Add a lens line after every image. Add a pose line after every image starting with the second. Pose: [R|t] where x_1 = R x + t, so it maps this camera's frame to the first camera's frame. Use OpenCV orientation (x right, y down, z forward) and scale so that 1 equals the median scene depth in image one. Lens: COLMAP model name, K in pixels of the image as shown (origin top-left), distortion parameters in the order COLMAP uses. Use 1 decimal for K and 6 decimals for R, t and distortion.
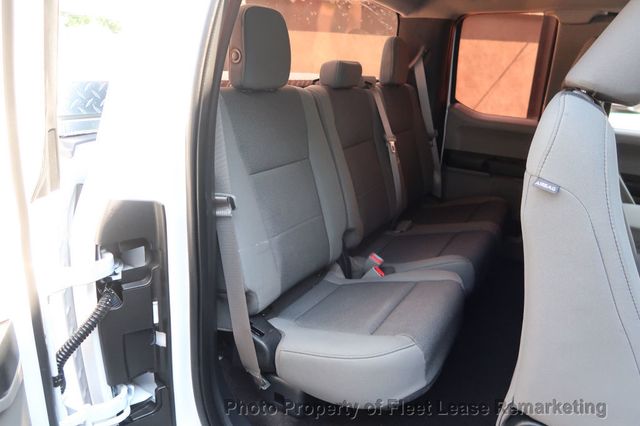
lens RADIAL K [[440.2, 0, 320.6], [0, 440.2, 214.2], [0, 0, 1]] dist [-0.026237, 0.007143]
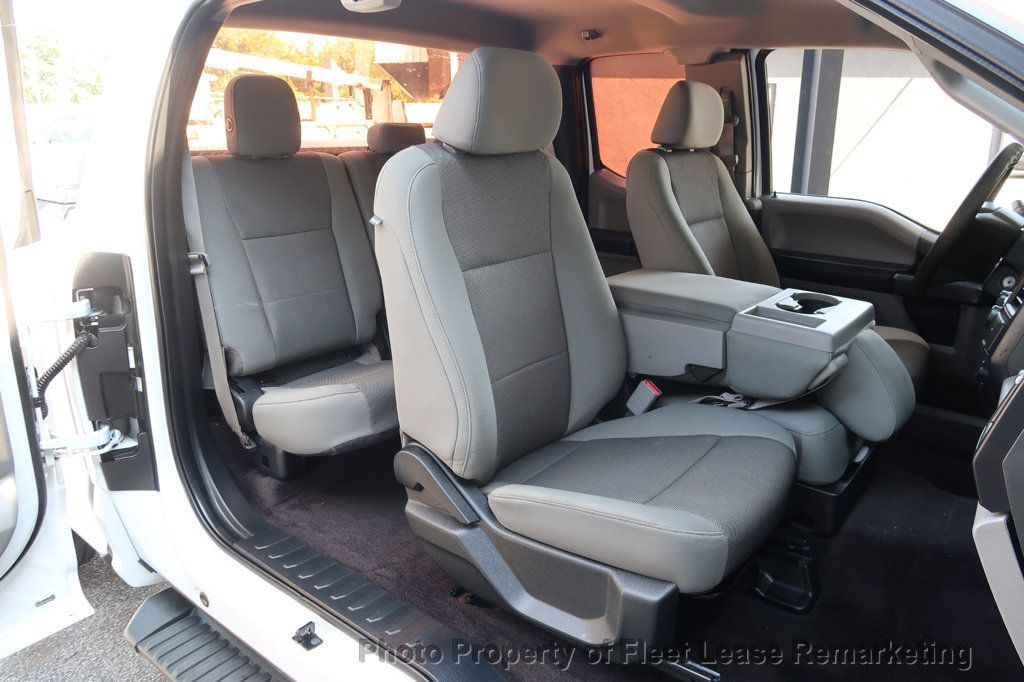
lens RADIAL K [[704.3, 0, 514.0], [0, 704.3, 341.1], [0, 0, 1]] dist [-0.026237, 0.007143]
pose [[0.990121, 0.000278, -0.140219, 0.814876], [-0.005074, 0.999414, -0.033850, 0.232802], [0.140127, 0.034227, 0.989542, -0.608304]]
